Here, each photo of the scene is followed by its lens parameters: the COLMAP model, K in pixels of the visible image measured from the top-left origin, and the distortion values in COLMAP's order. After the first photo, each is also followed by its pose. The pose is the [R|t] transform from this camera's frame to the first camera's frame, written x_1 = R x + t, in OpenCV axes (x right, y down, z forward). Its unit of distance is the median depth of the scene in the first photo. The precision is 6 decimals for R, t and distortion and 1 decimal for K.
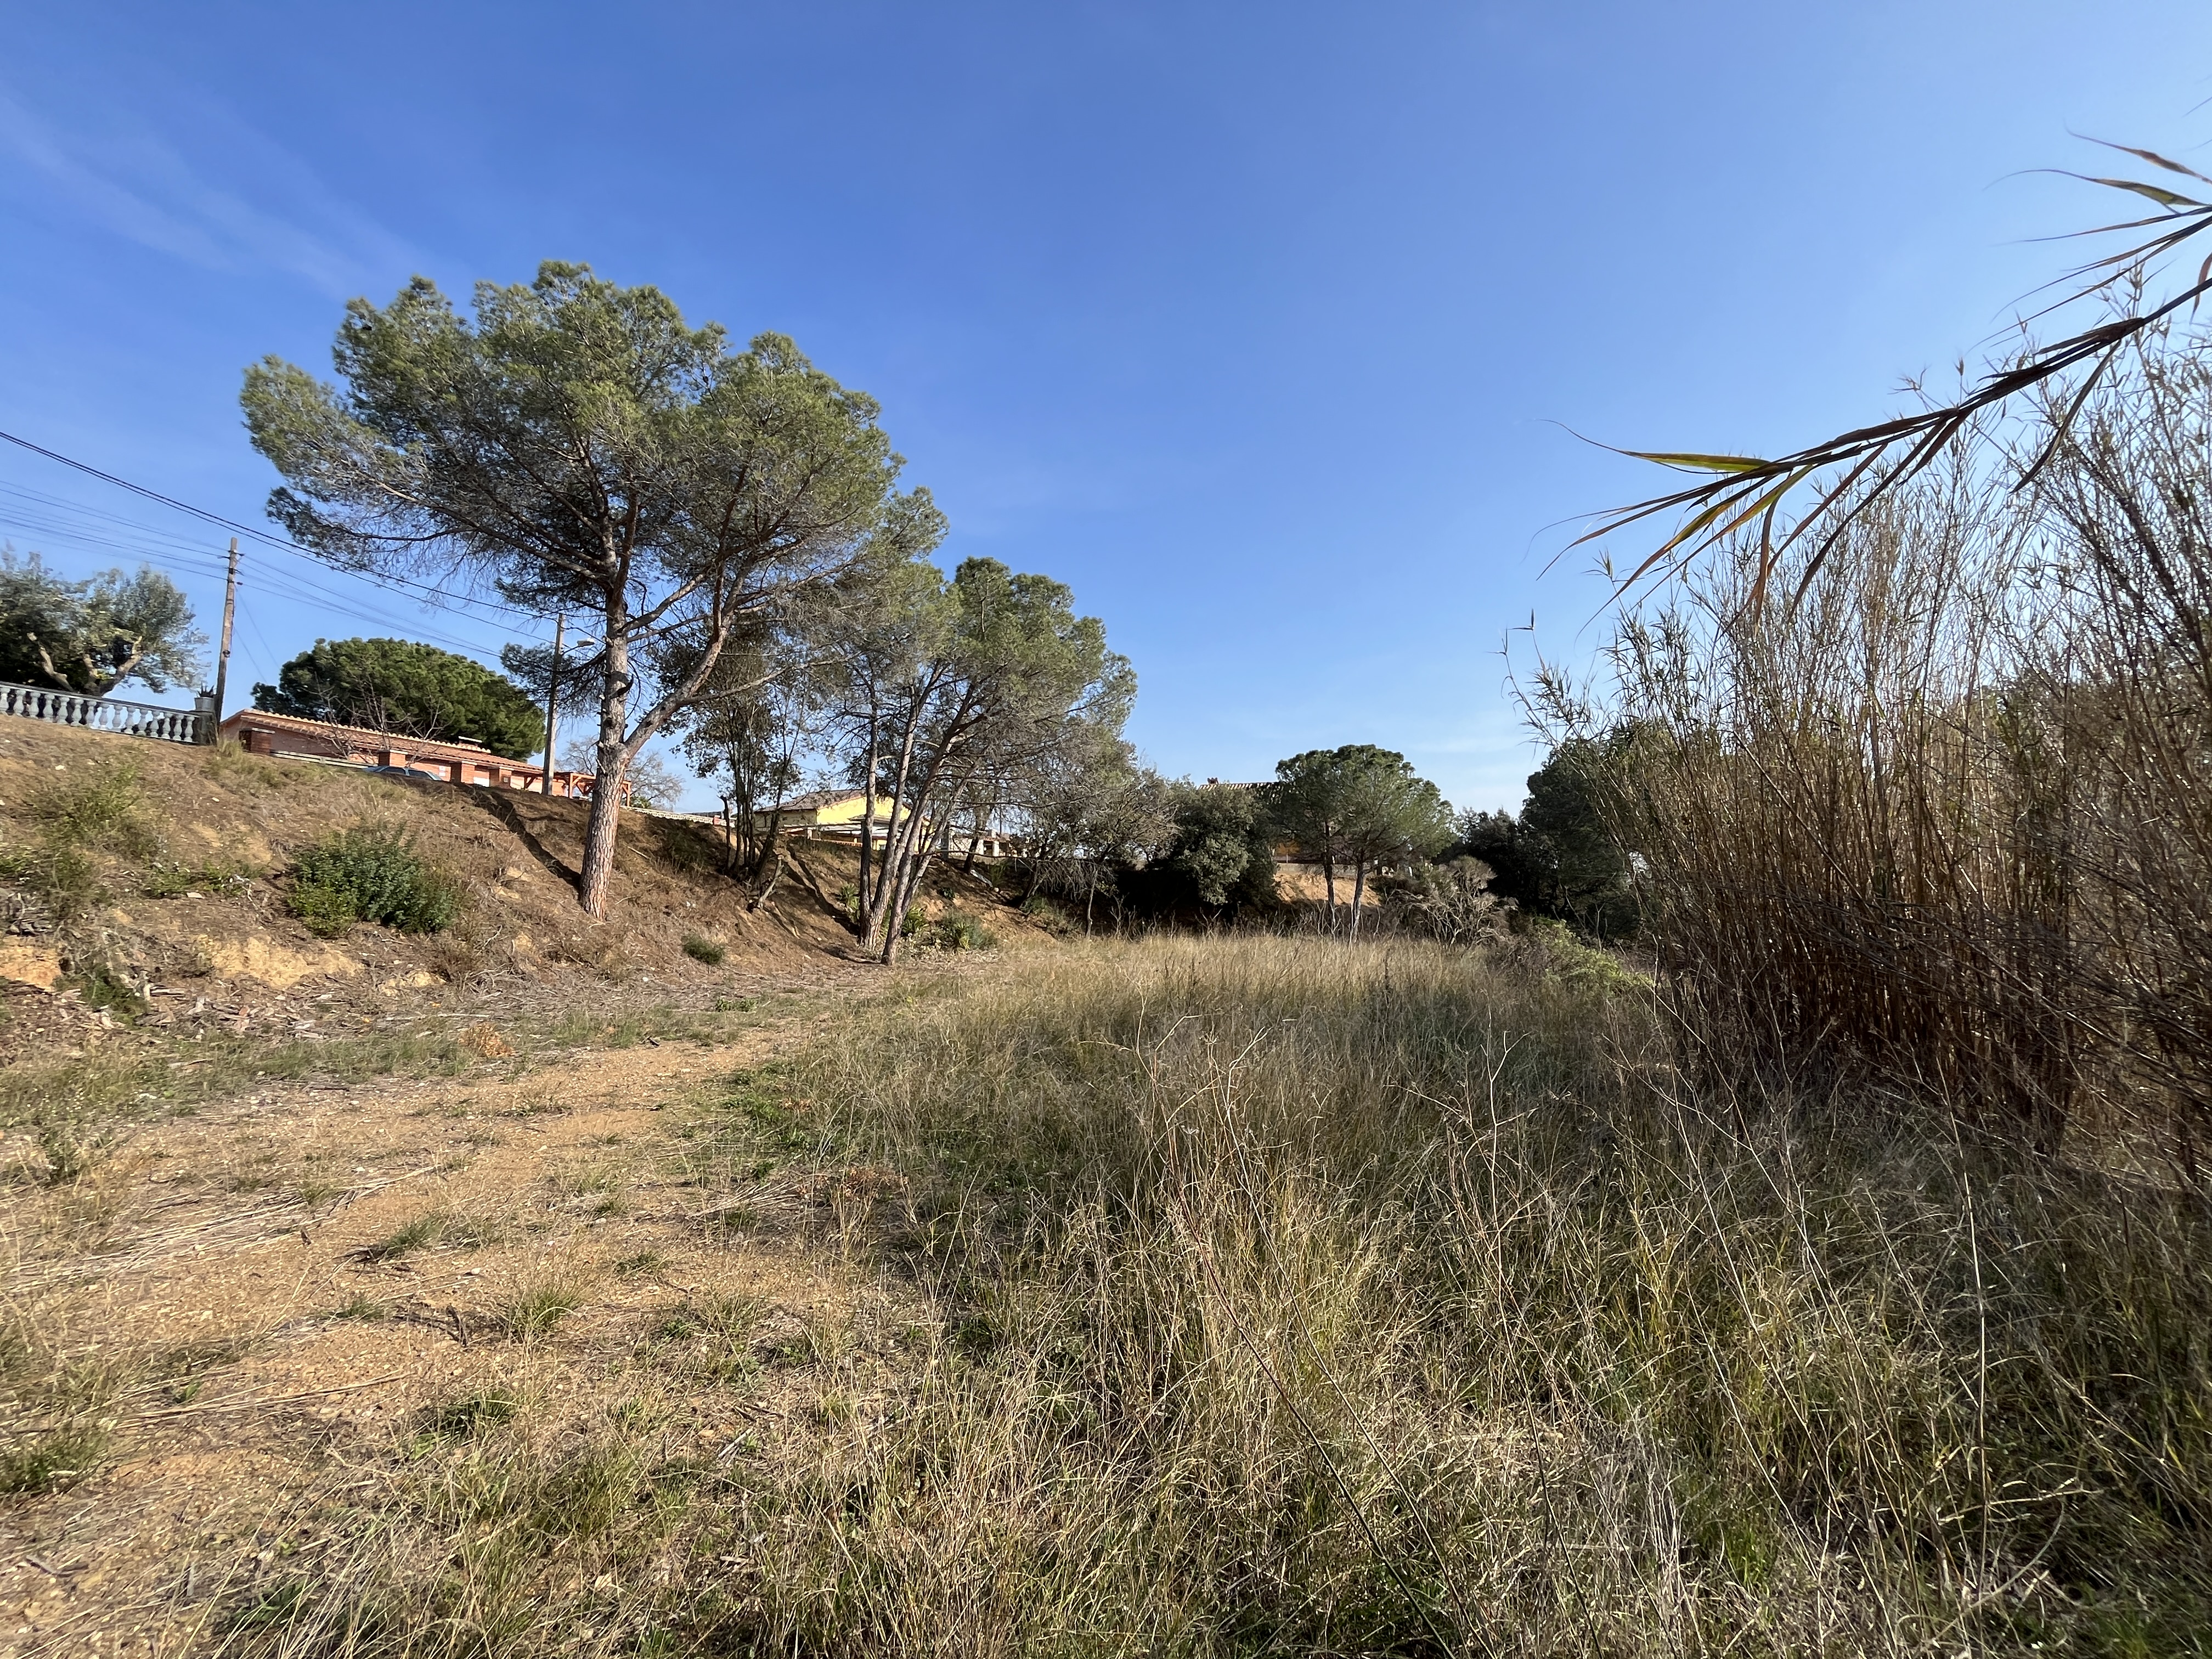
lens RADIAL K [[896.0, 0, 1103.4], [0, 896.0, 825.9], [0, 0, 1]] dist [-0.003561, 0.000029]
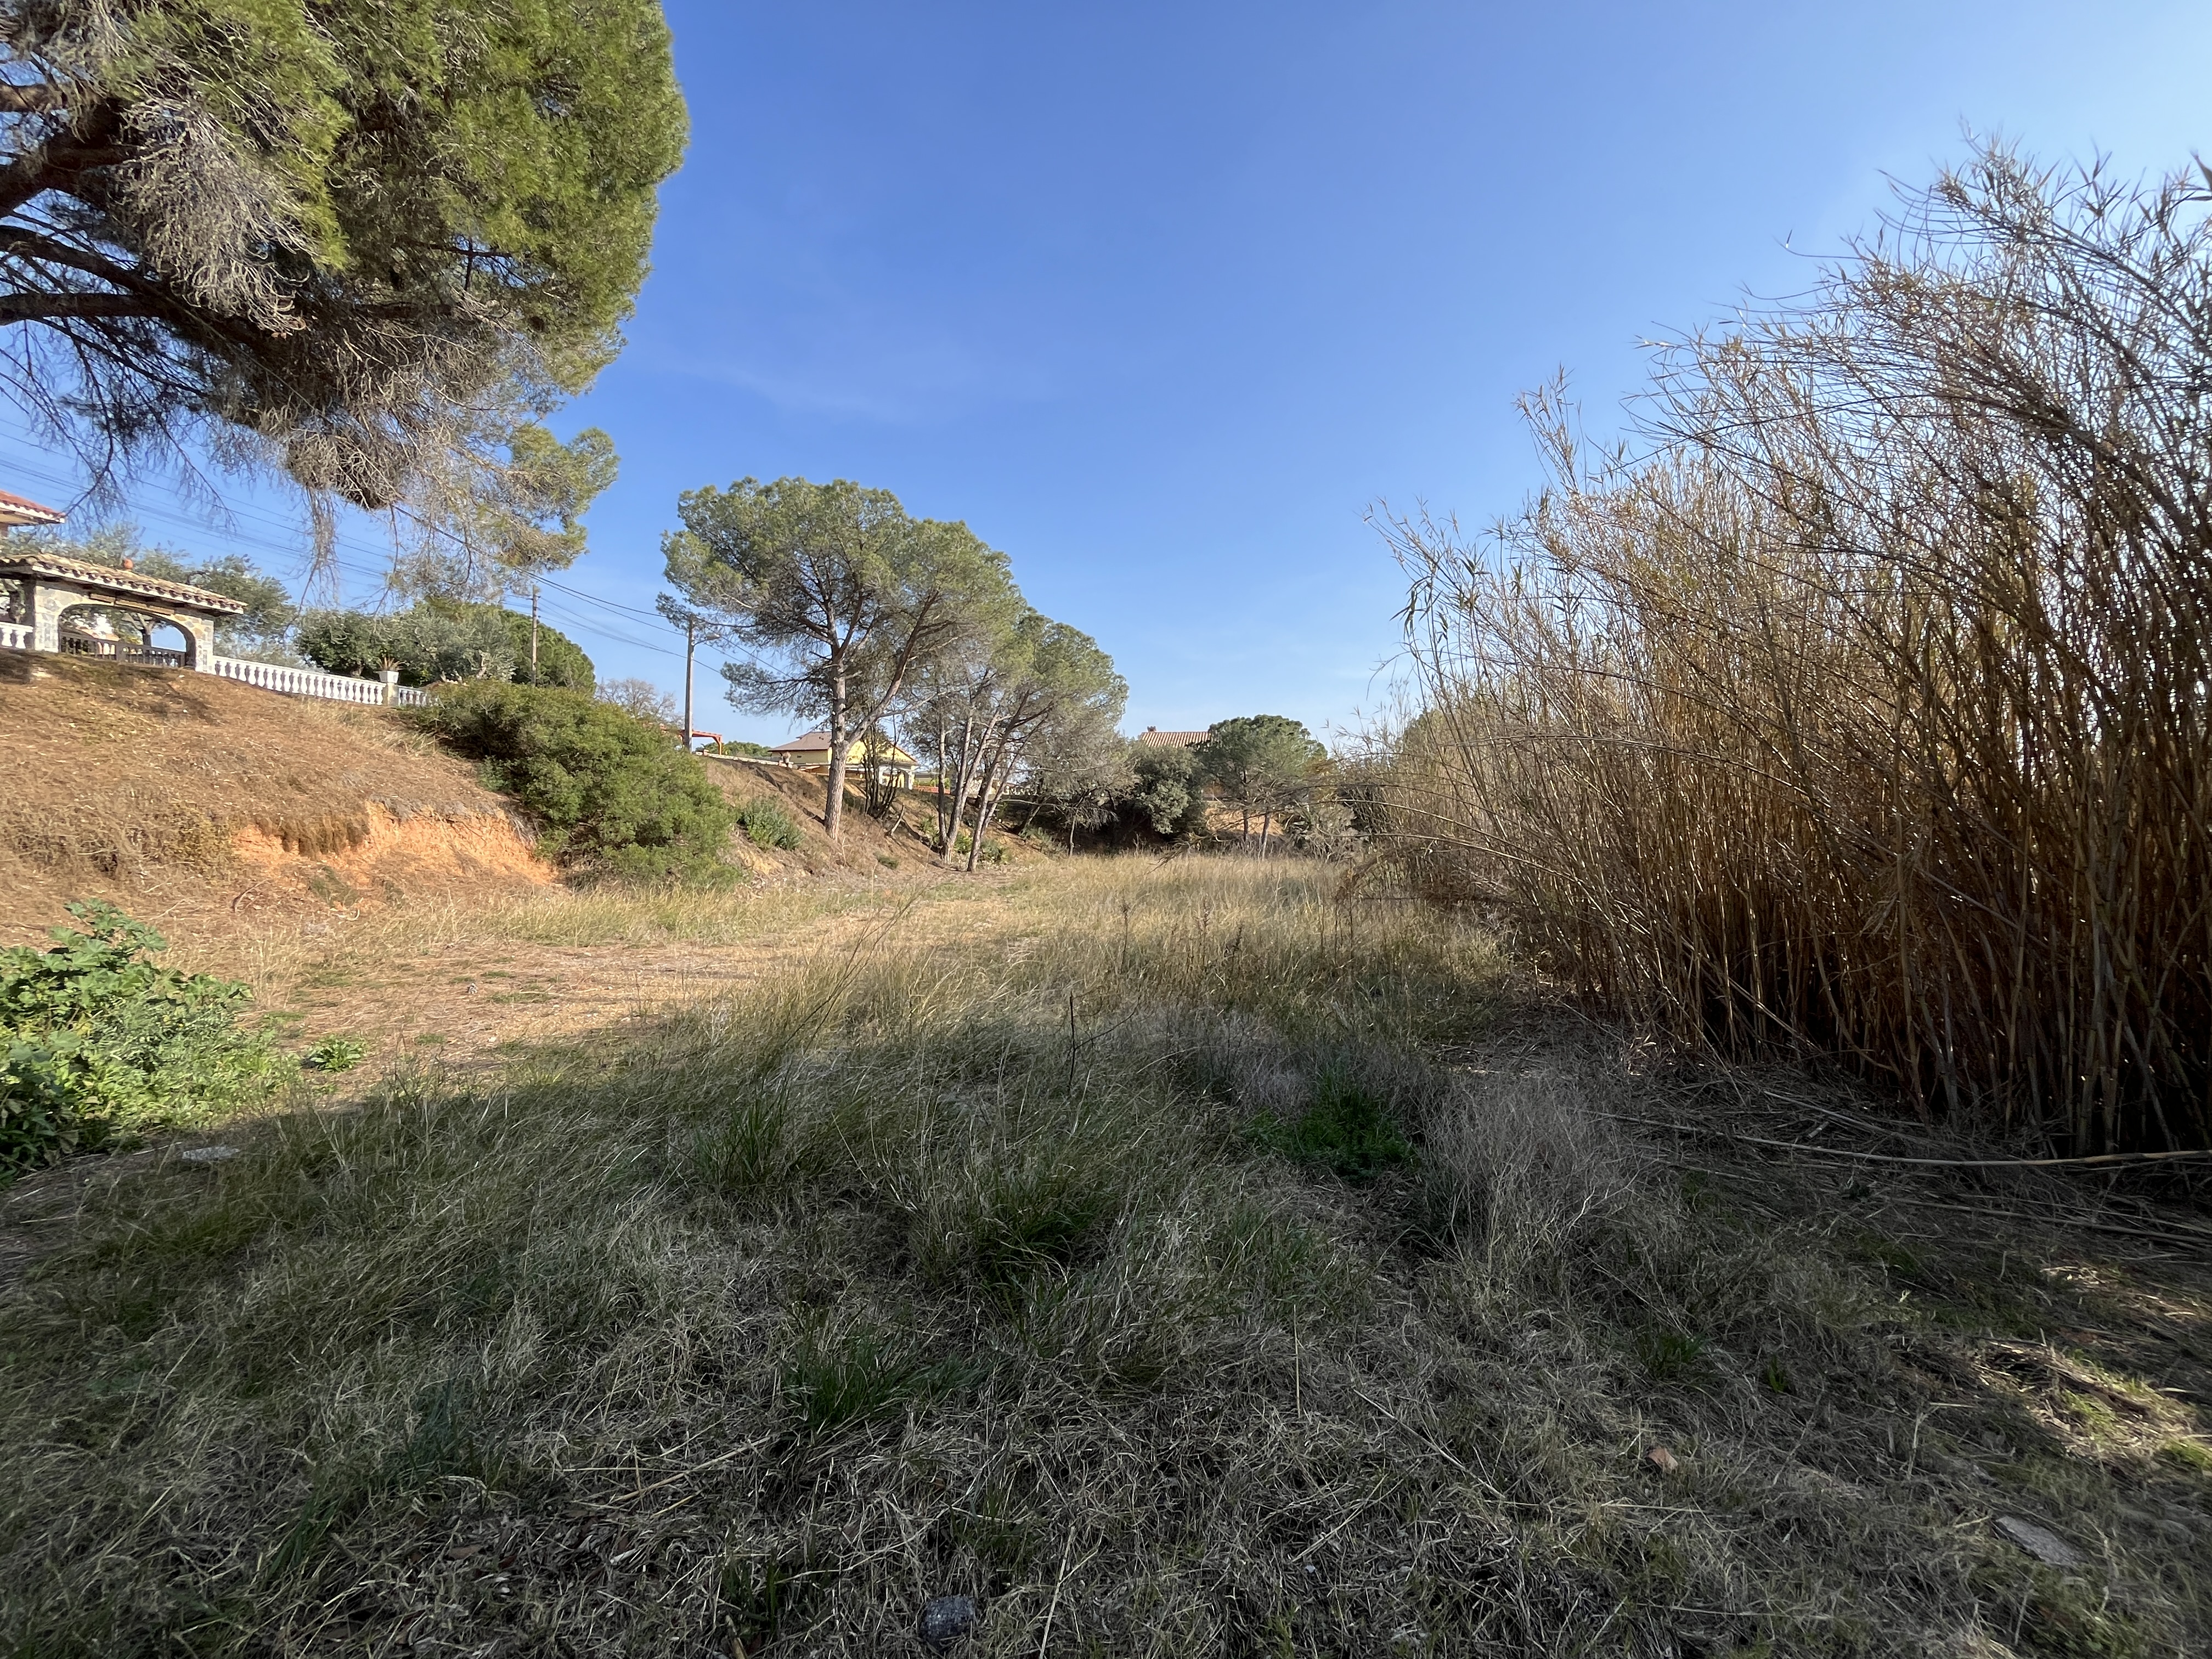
lens RADIAL K [[896.0, 0, 1103.3], [0, 896.0, 826.2], [0, 0, 1]] dist [-0.003561, 0.000029]
pose [[0.995612, 0.009944, 0.093043, -0.189629], [-0.017891, 0.996223, 0.084974, -0.076532], [-0.091847, -0.086265, 0.992029, -0.703598]]
